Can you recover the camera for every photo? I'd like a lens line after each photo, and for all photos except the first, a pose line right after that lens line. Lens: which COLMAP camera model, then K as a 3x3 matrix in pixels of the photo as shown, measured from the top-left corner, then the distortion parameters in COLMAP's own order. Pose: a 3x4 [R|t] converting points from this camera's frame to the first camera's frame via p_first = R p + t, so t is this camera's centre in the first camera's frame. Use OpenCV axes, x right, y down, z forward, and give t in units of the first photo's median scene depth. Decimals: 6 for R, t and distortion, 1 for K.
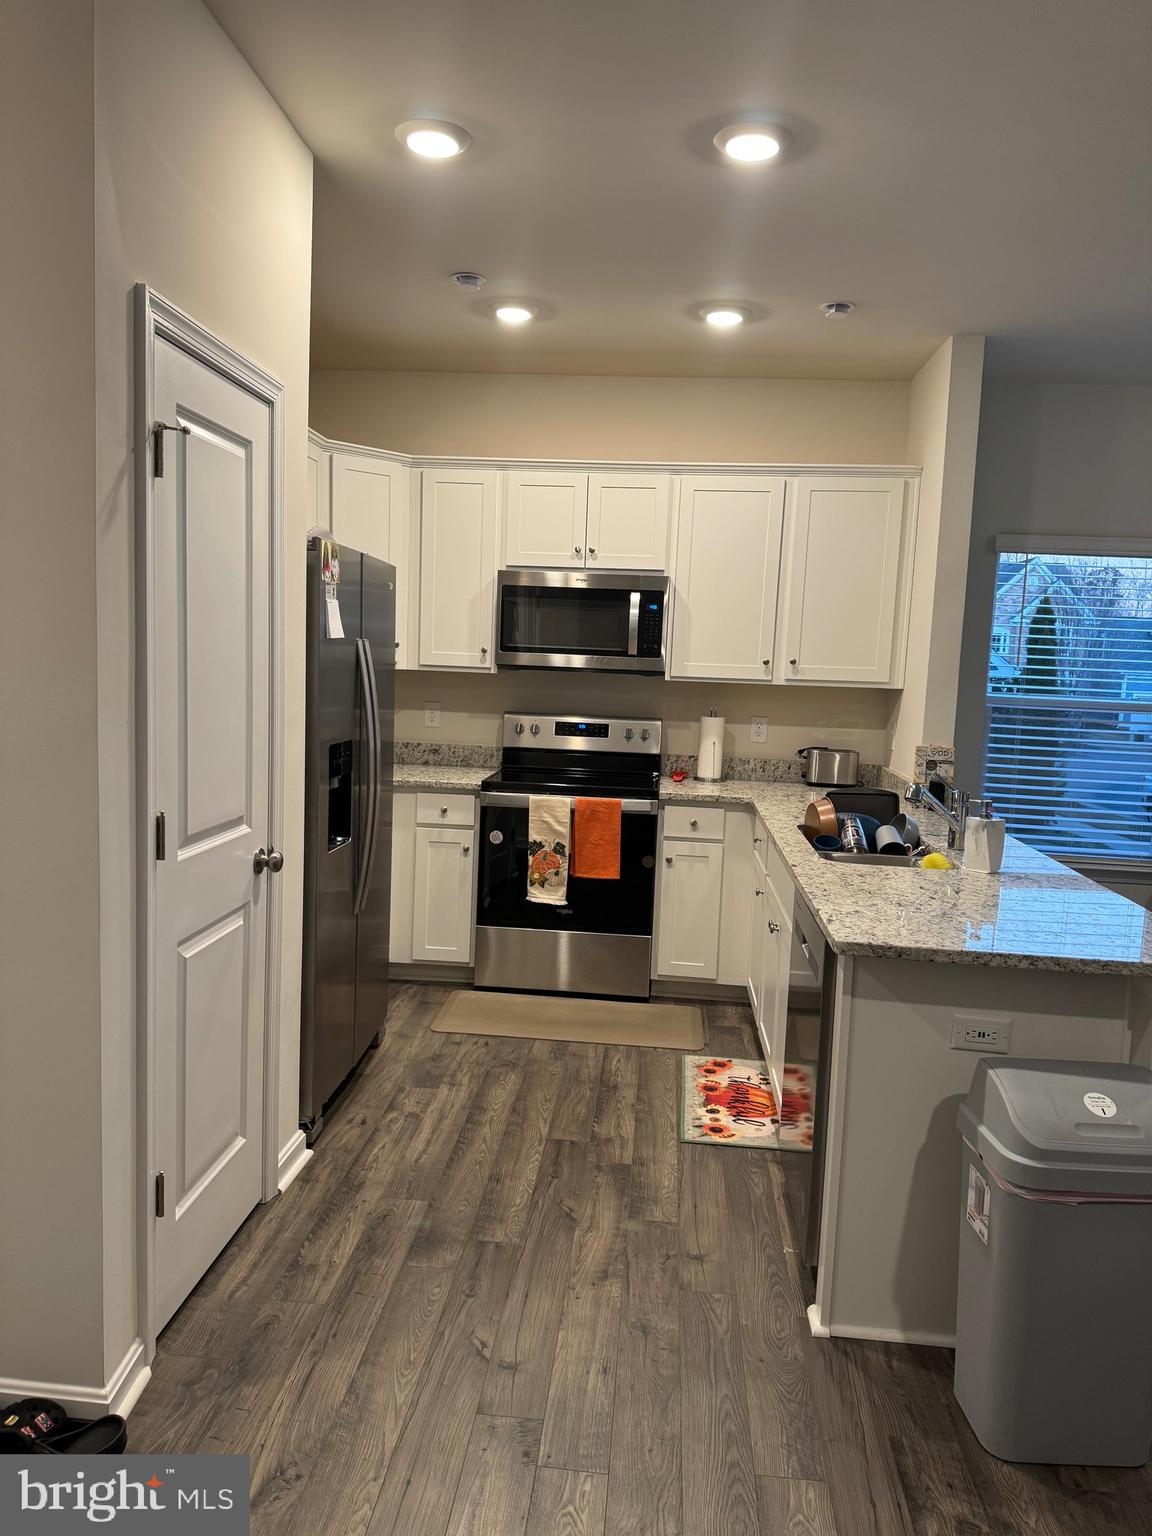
lens RADIAL K [[1075.6, 0, 576.0], [0, 1075.6, 768.0], [0, 0, 1]] dist [0.097242, -0.122042]
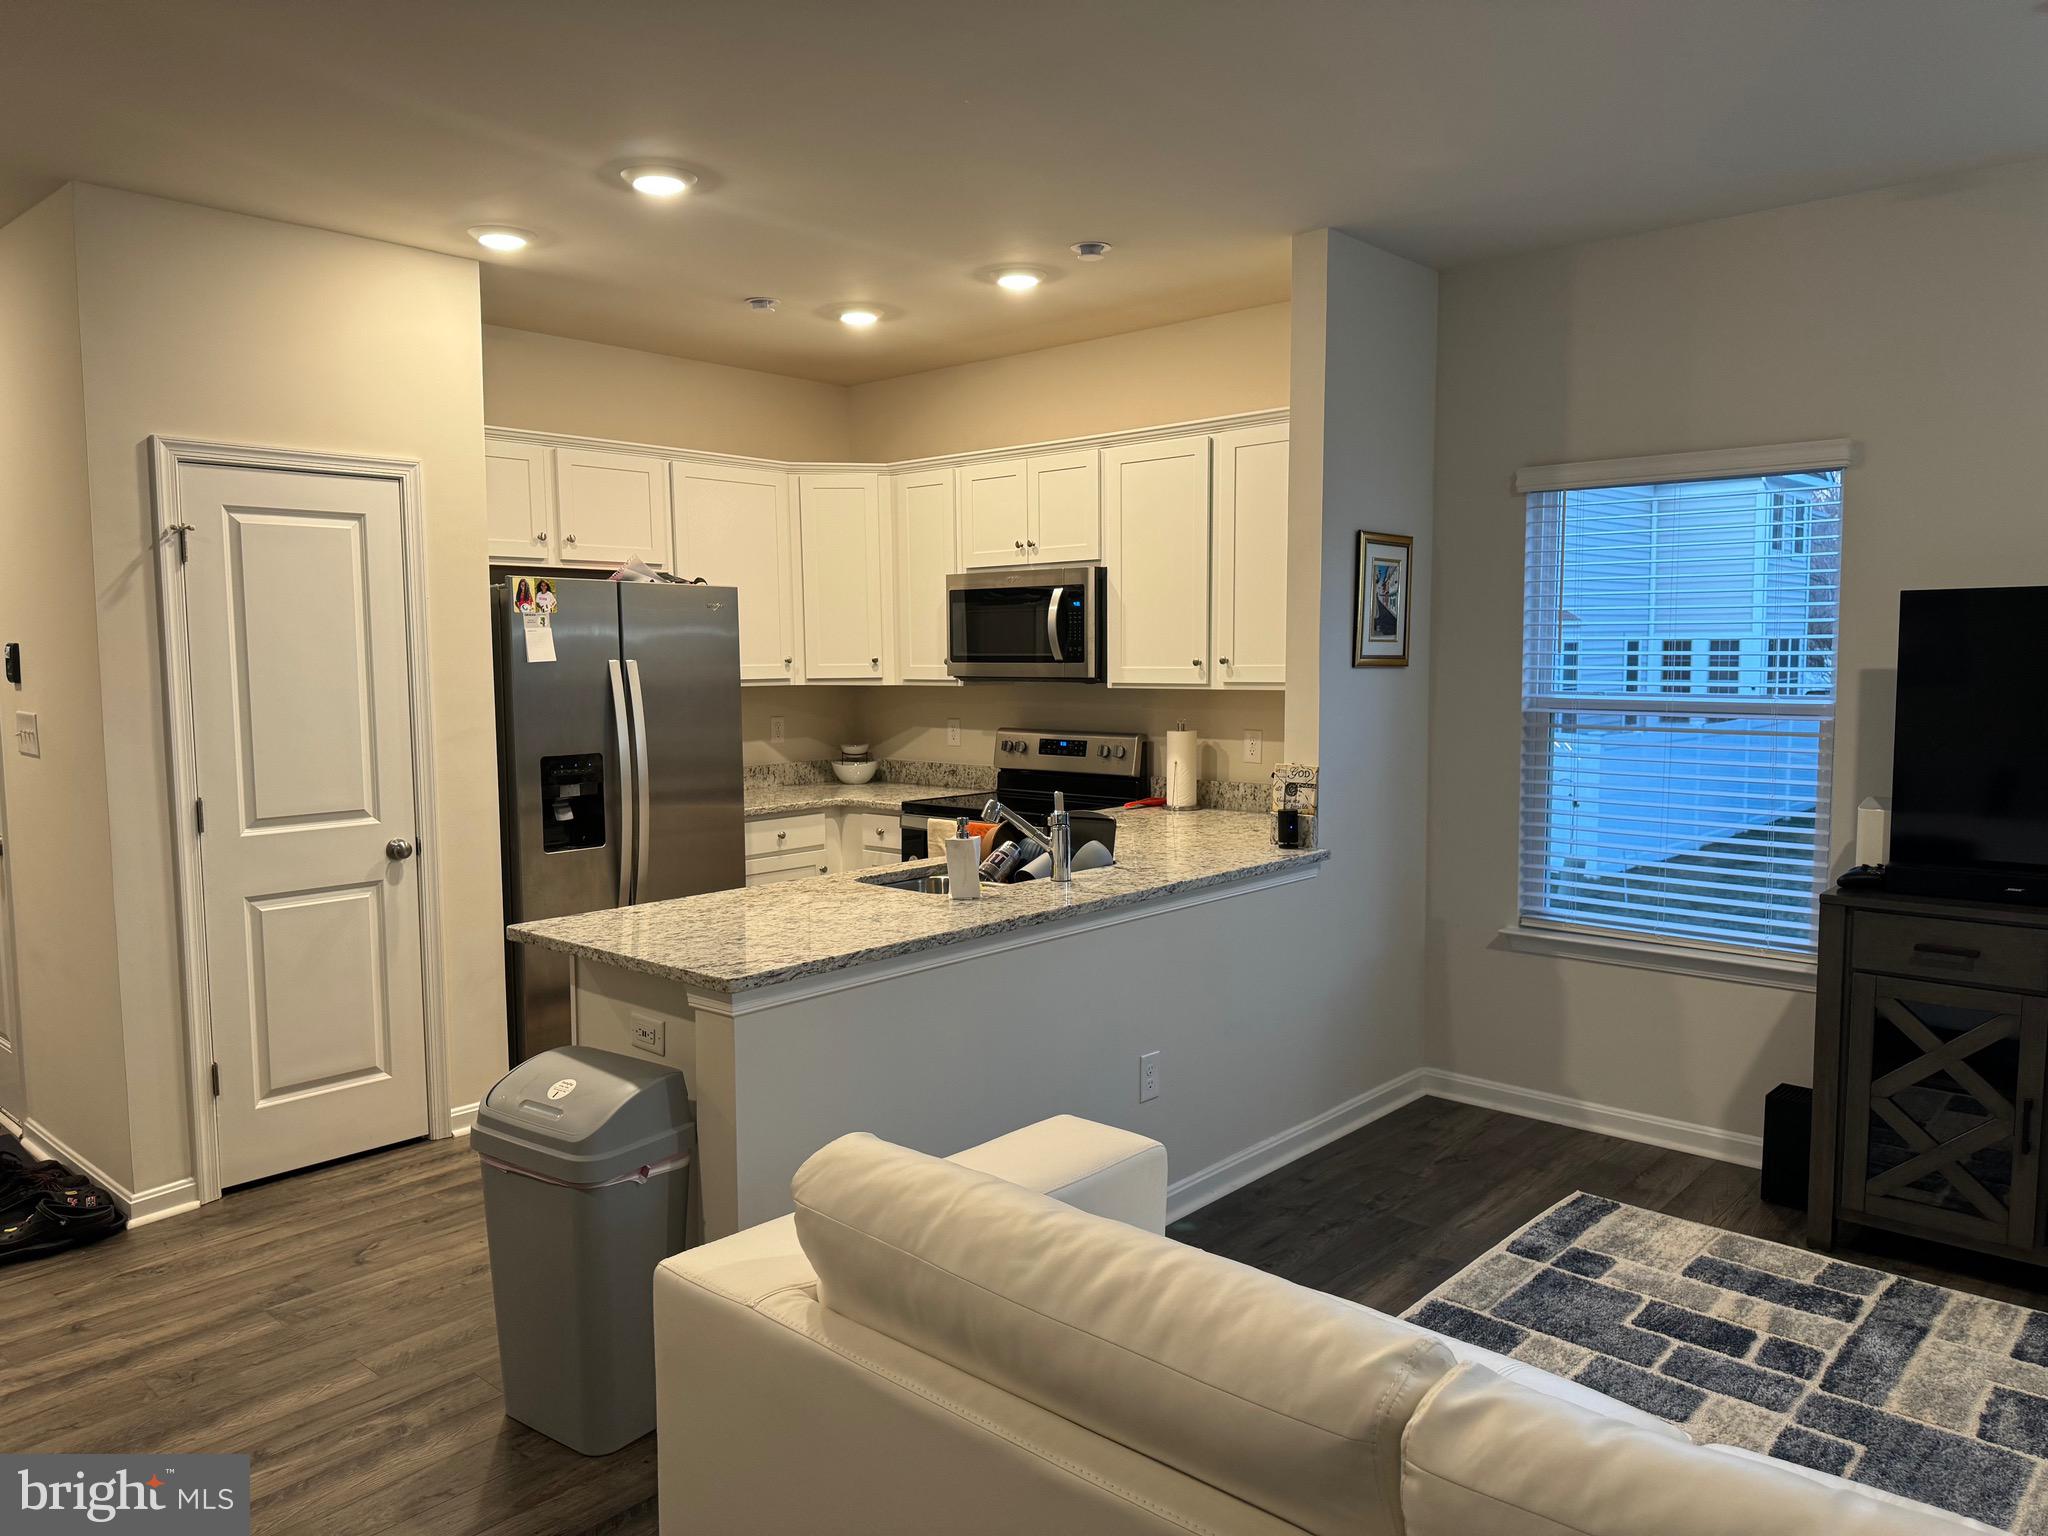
lens RADIAL K [[1434.1, 0, 1024.0], [0, 1434.1, 768.0], [0, 0, 1]] dist [0.097242, -0.122042]
pose [[0.797733, 0.003285, -0.603002, 0.746074], [-0.022940, 0.999427, -0.024905, 0.011377], [0.602574, 0.033700, 0.797351, 0.066710]]
